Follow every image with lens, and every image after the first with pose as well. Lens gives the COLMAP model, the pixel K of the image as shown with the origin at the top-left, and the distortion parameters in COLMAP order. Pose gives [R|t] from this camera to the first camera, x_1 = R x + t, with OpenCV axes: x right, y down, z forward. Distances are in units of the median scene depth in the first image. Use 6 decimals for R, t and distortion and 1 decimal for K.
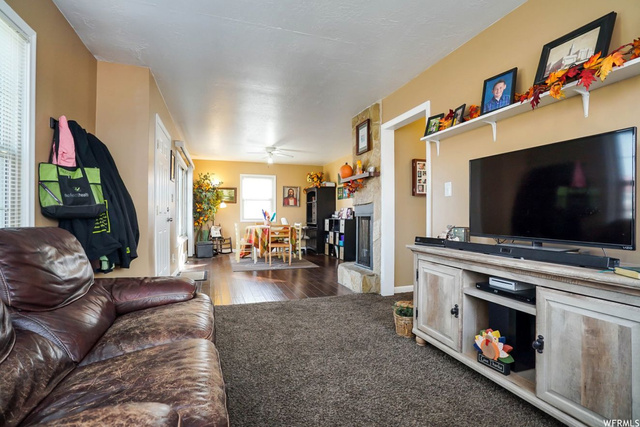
lens RADIAL K [[313.2, 0, 329.6], [0, 313.2, 215.1], [0, 0, 1]] dist [-0.034093, 0.008232]
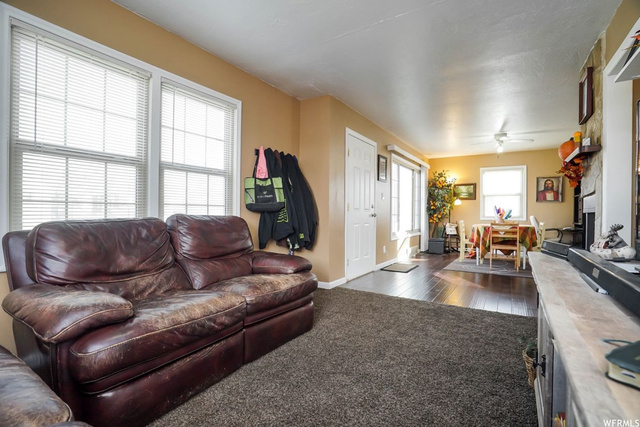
lens RADIAL K [[313.2, 0, 324.4], [0, 313.2, 213.1], [0, 0, 1]] dist [-0.034093, 0.008232]
pose [[0.607087, 0.001346, -0.794634, 0.316328], [-0.004424, 0.999989, -0.001686, 0.010379], [0.794623, 0.004539, 0.607086, 0.150920]]
